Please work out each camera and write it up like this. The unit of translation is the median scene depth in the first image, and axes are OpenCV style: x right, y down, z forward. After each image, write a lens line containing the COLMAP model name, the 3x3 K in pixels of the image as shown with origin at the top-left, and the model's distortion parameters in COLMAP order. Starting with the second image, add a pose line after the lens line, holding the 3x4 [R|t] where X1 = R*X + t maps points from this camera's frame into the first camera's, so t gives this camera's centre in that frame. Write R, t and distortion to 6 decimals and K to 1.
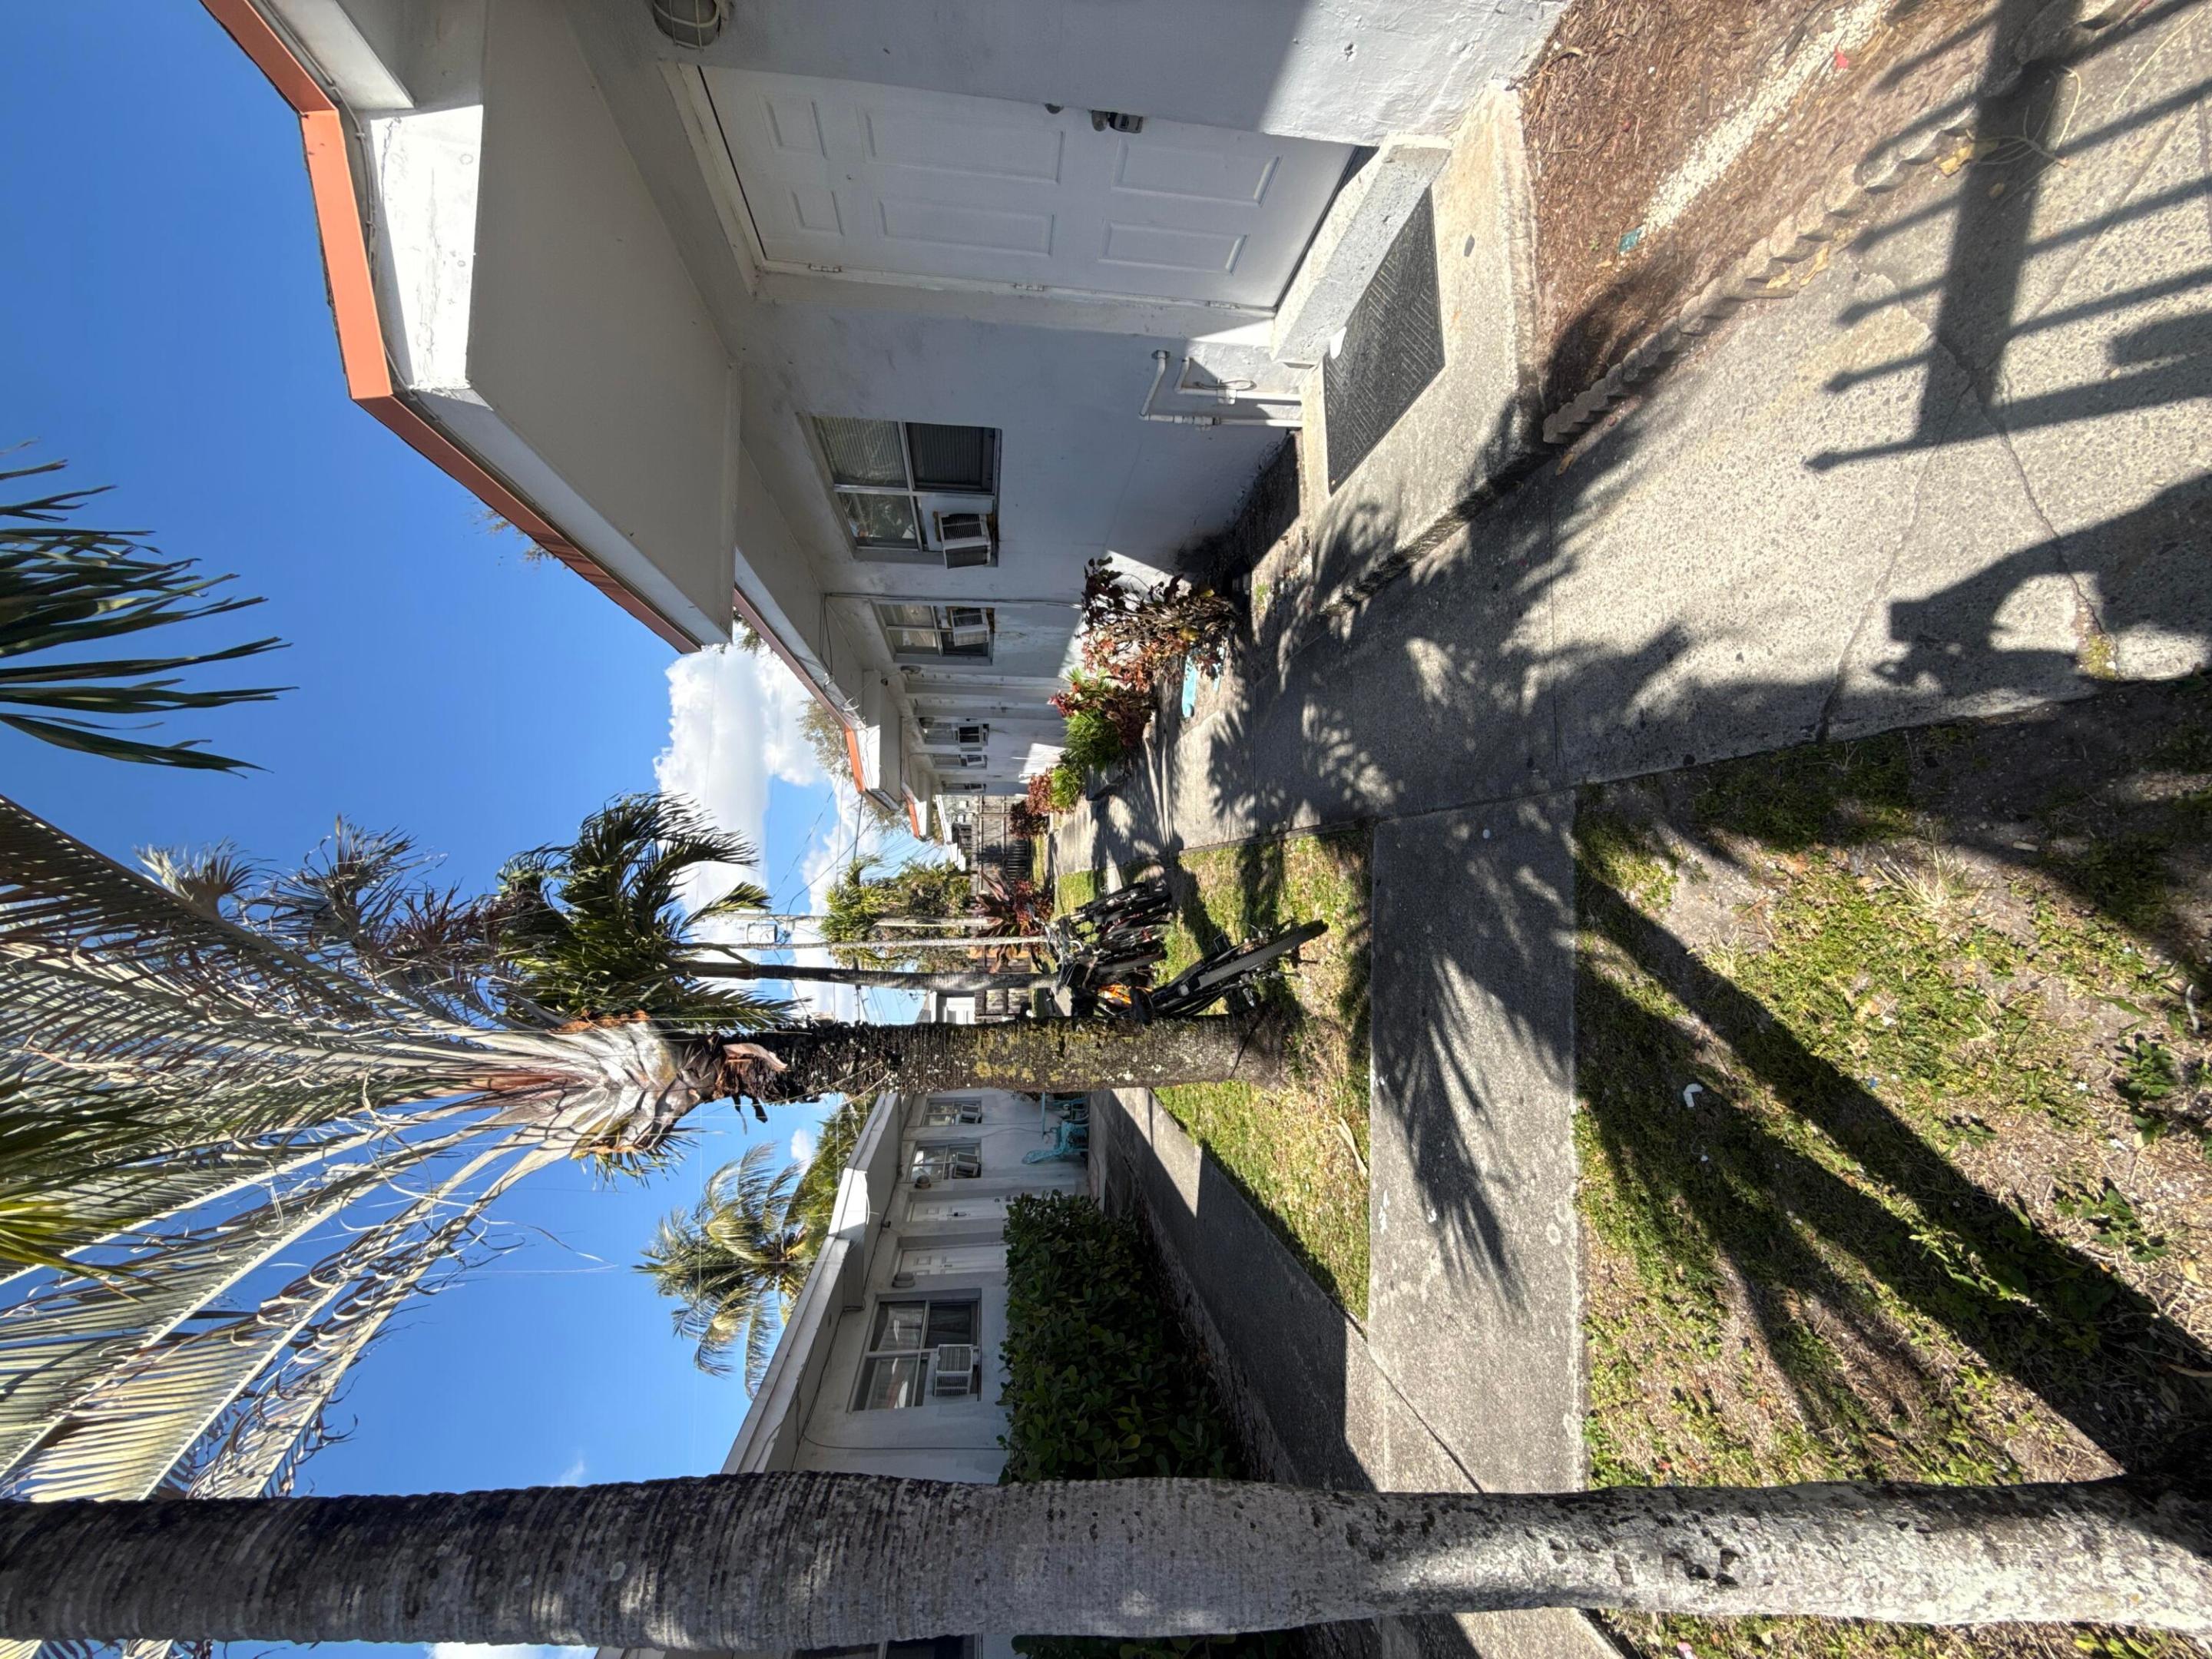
lens RADIAL K [[885.3, 0, 1110.6], [0, 885.3, 827.3], [0, 0, 1]] dist [-0.001626, 0.000084]
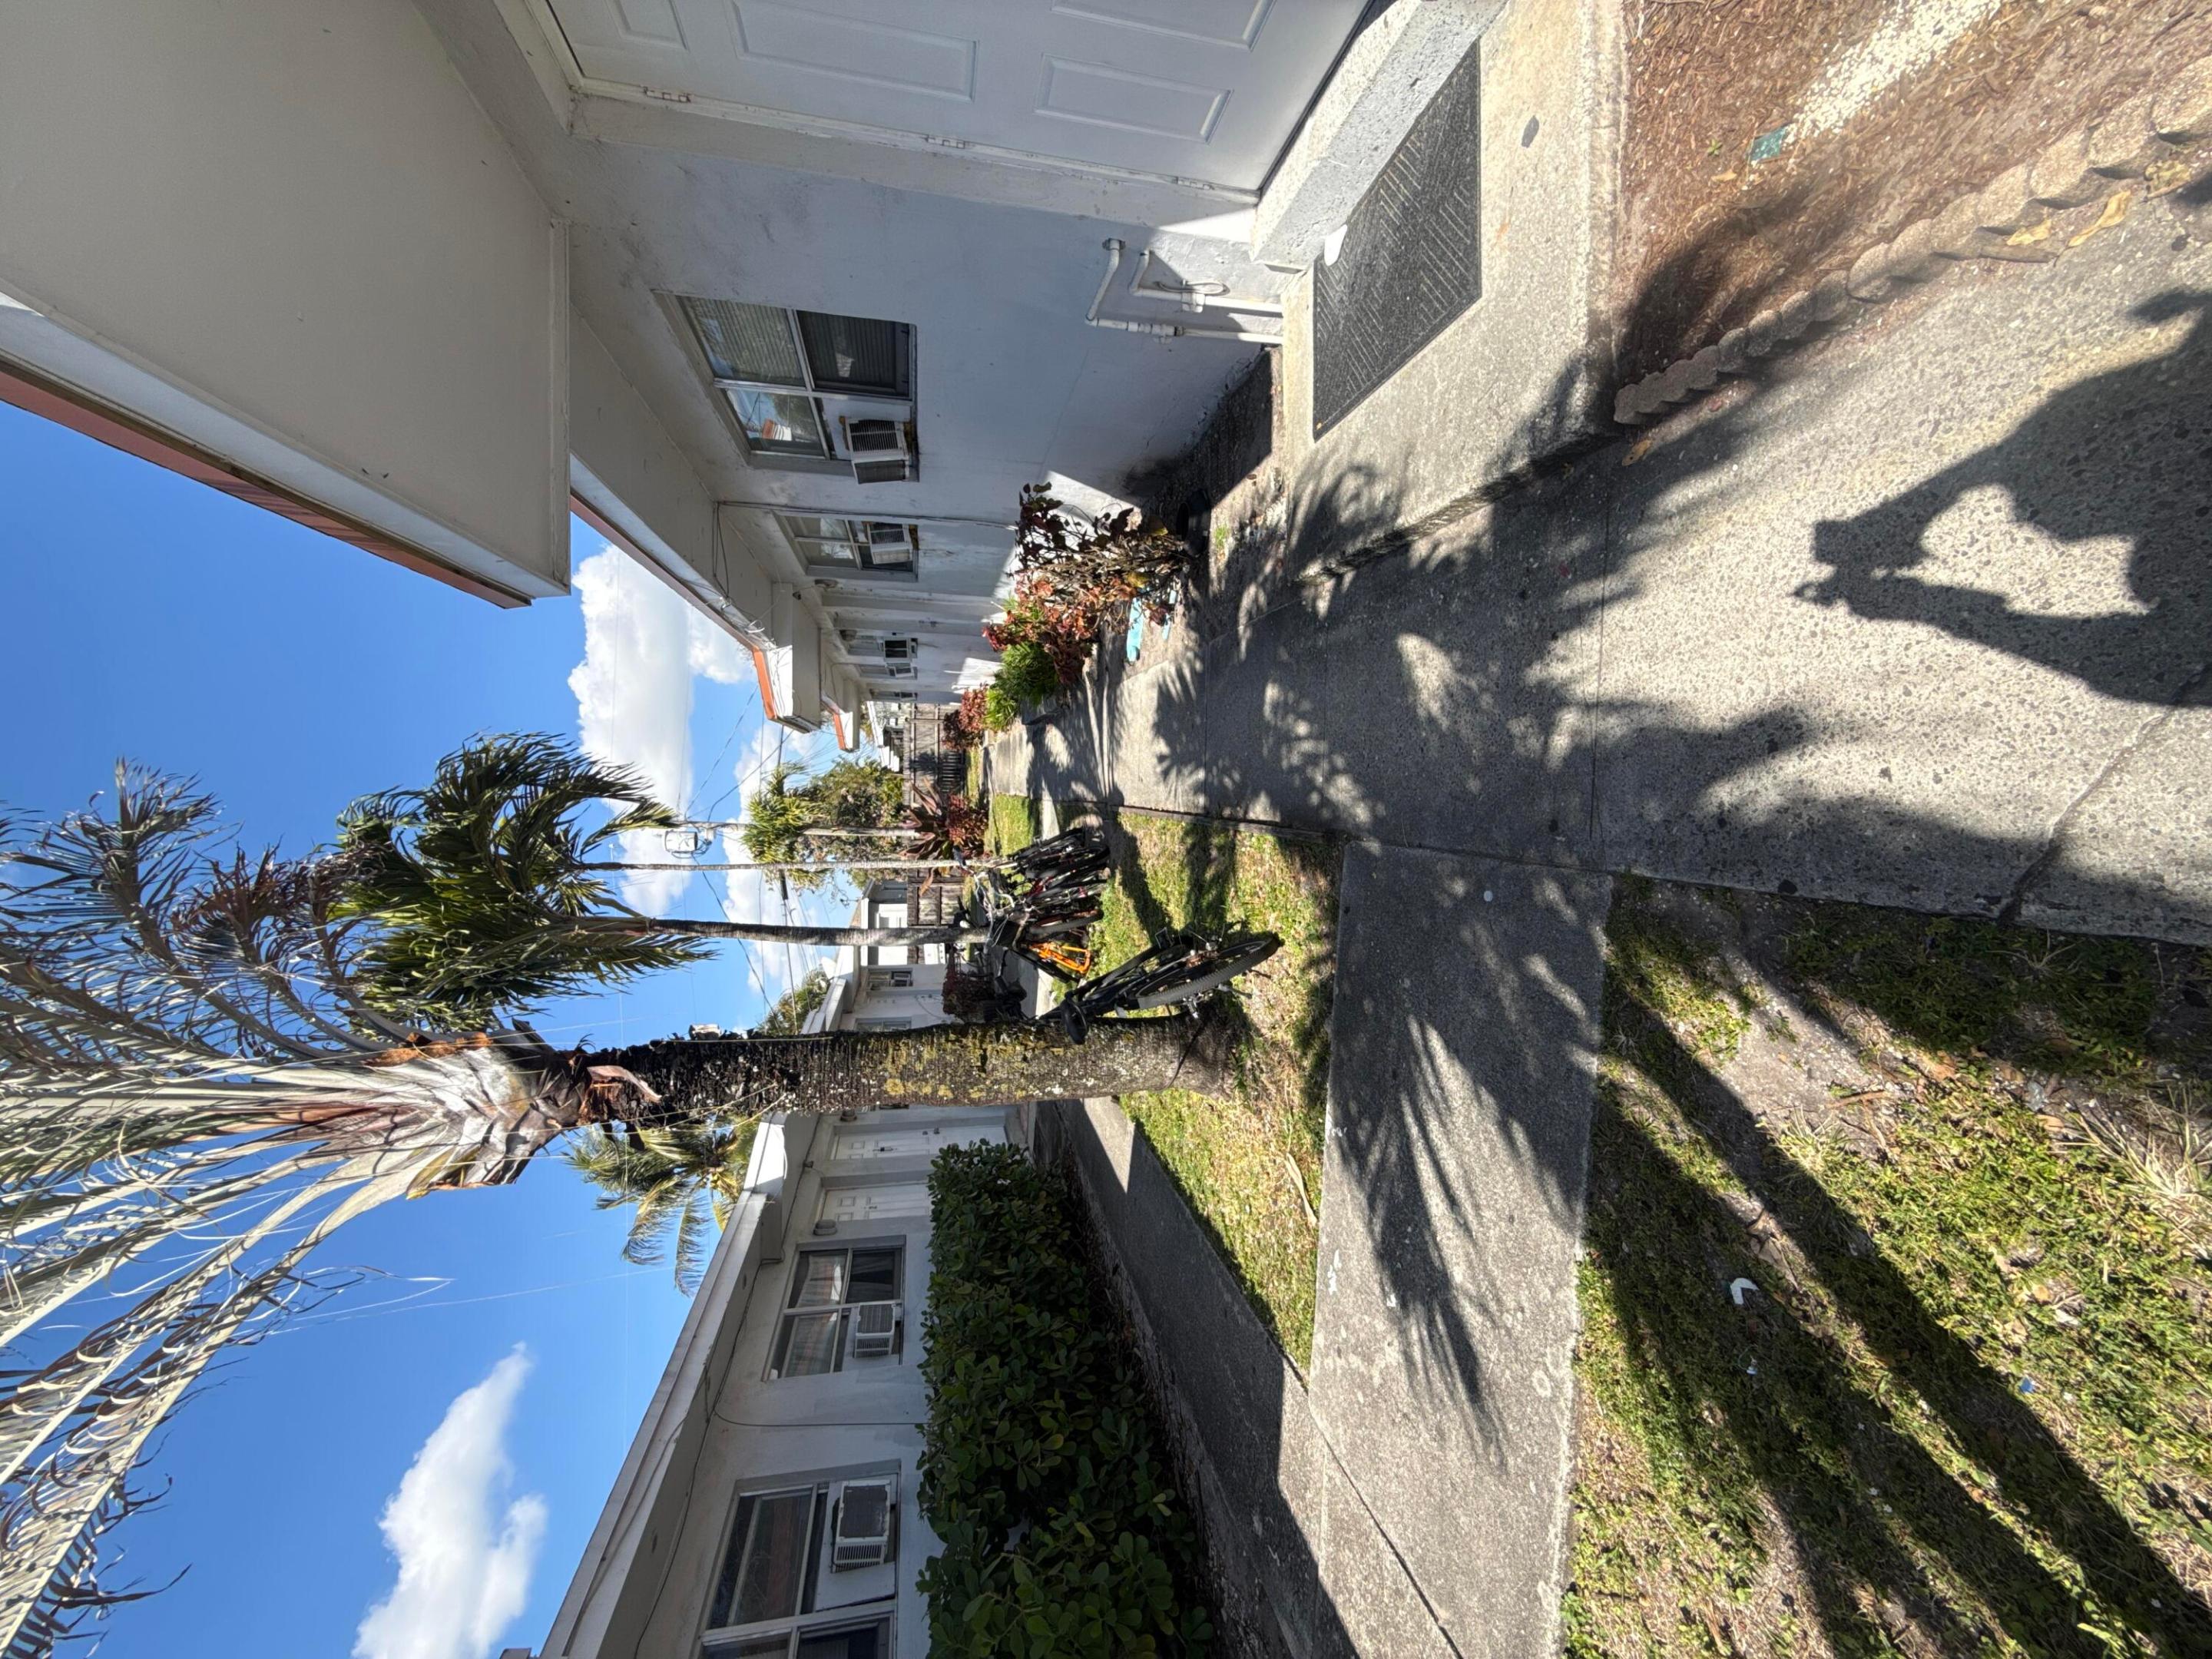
lens RADIAL K [[885.3, 0, 1110.8], [0, 885.3, 830.0], [0, 0, 1]] dist [-0.001626, 0.000084]
pose [[0.997365, 0.017154, 0.070492, 0.007024], [-0.025406, 0.992702, 0.117885, -0.106102], [-0.067956, -0.119366, 0.990522, 0.150619]]
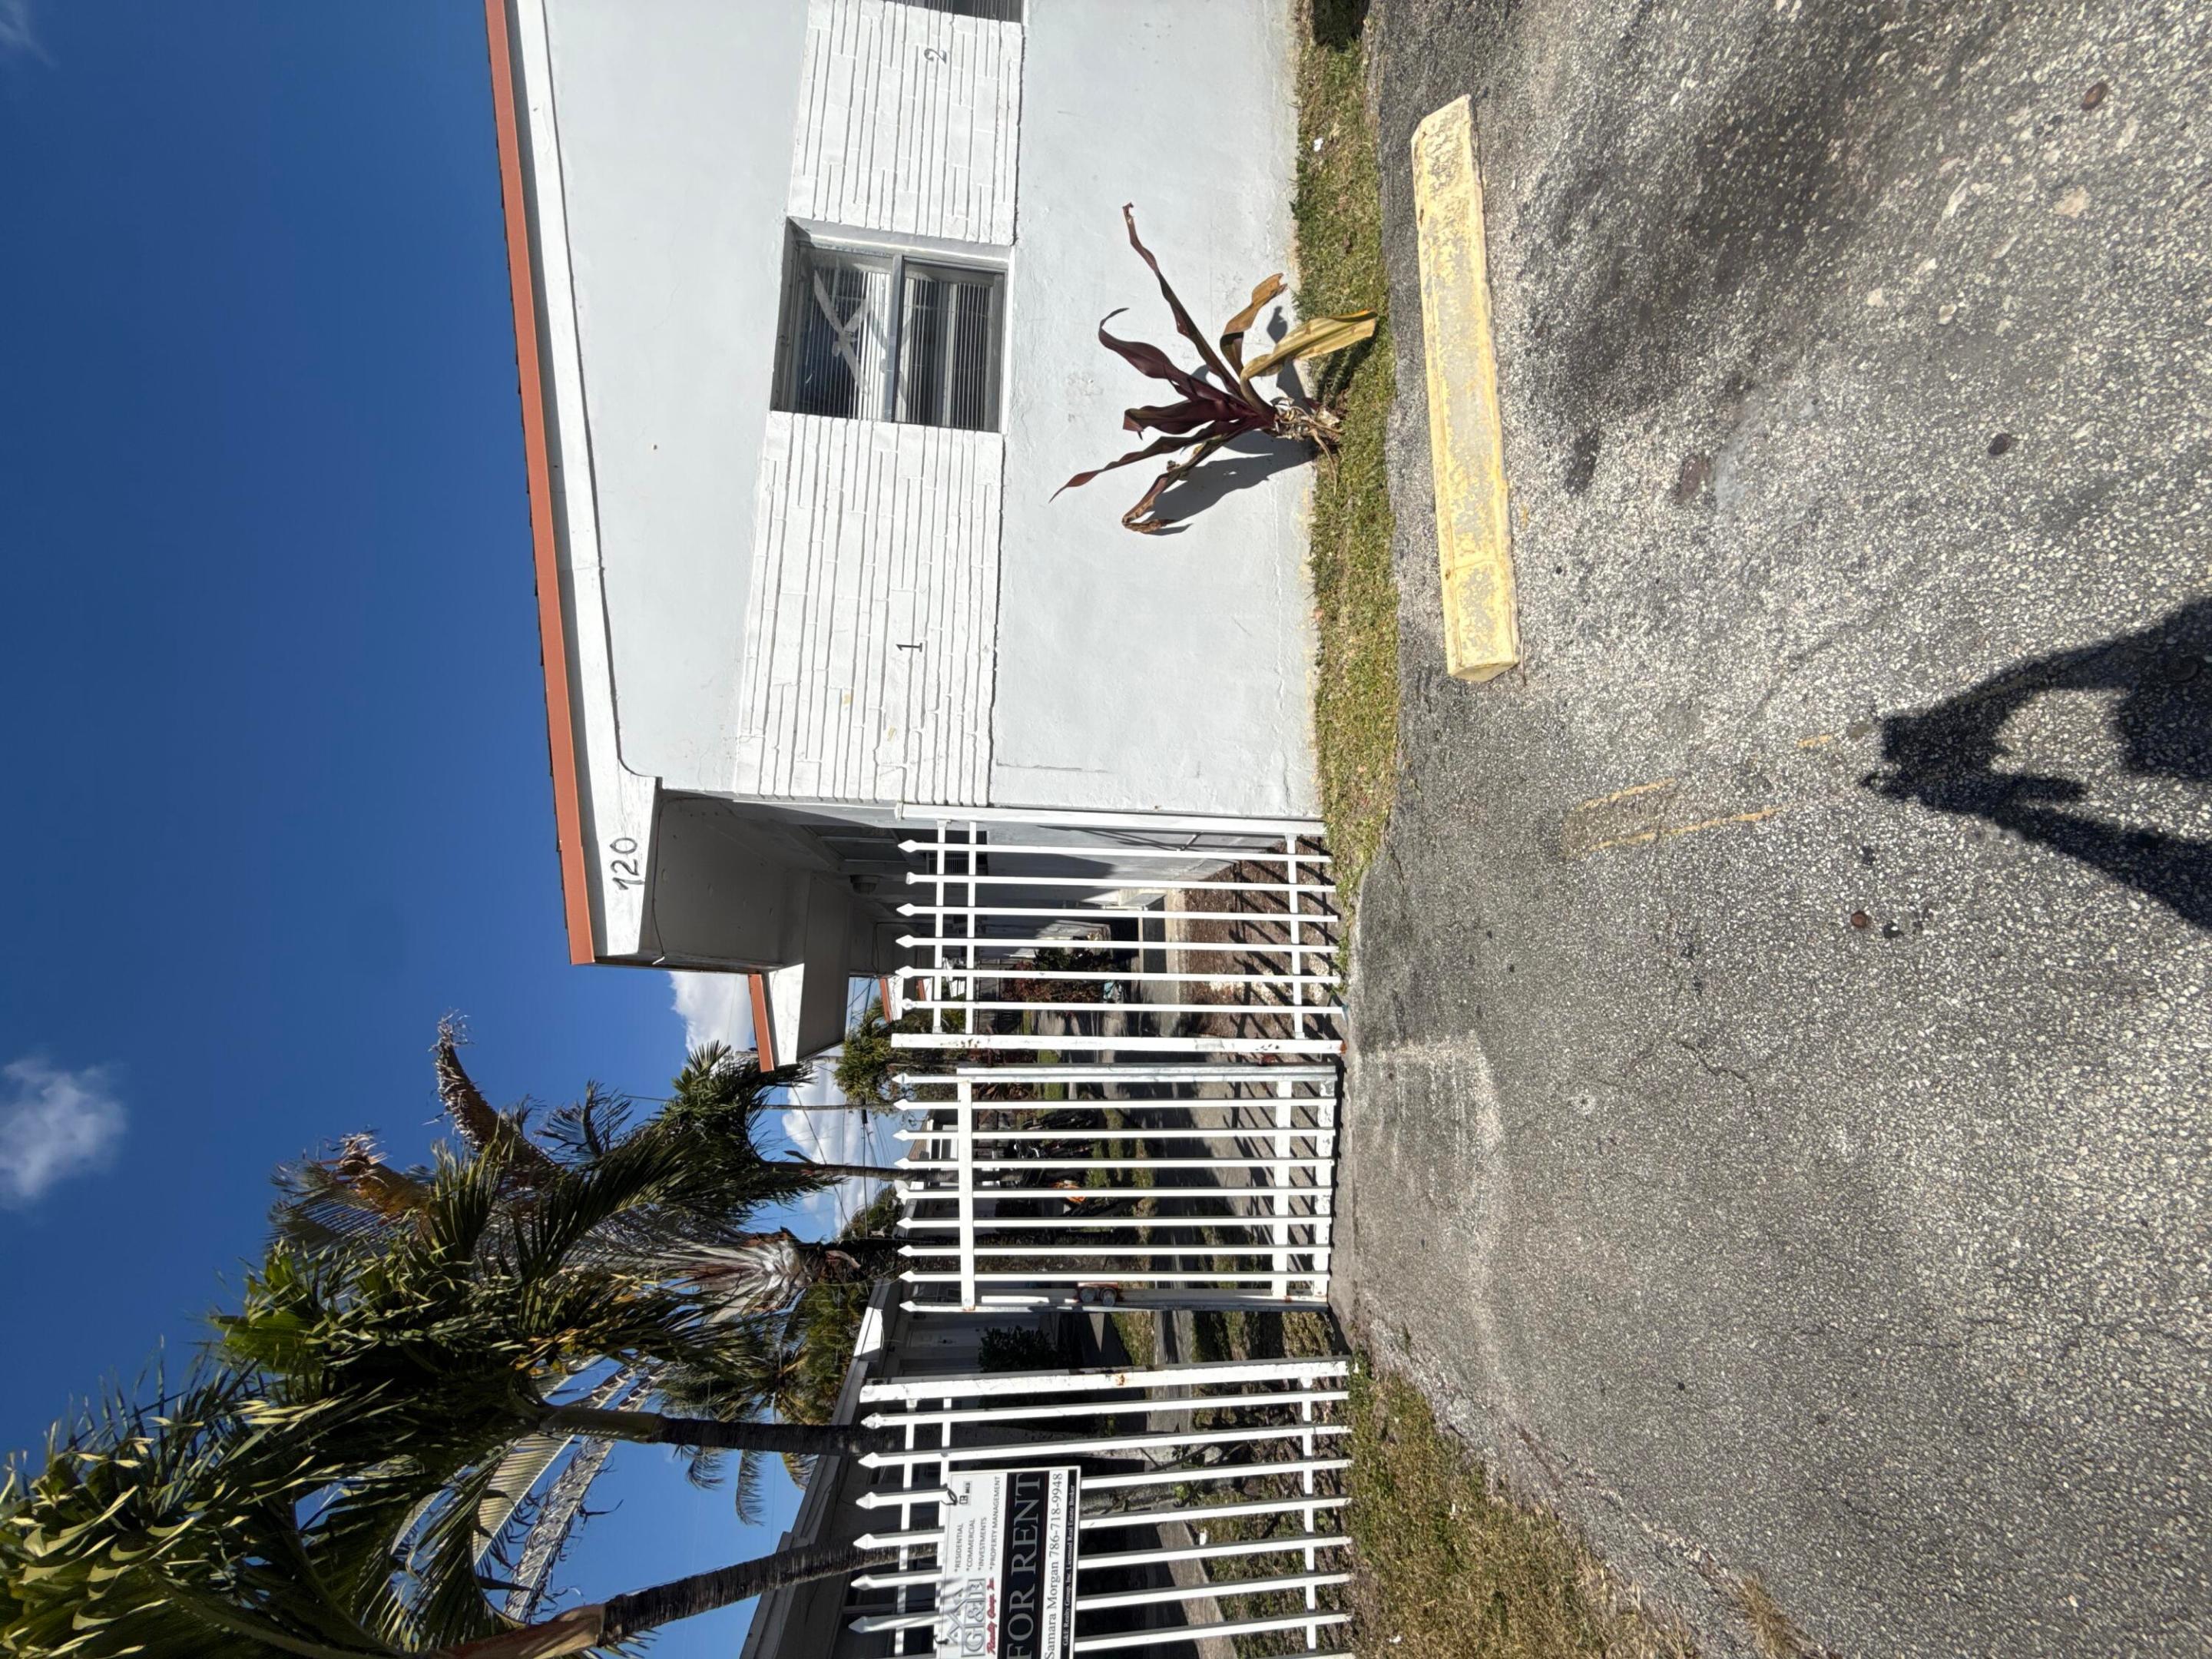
lens RADIAL K [[885.3, 0, 1103.2], [0, 885.3, 836.5], [0, 0, 1]] dist [-0.001626, 0.000084]
pose [[0.999783, 0.016922, -0.012133, 0.173203], [-0.018063, 0.994713, -0.101090, -0.486906], [0.010358, 0.101287, 0.994803, -1.027322]]
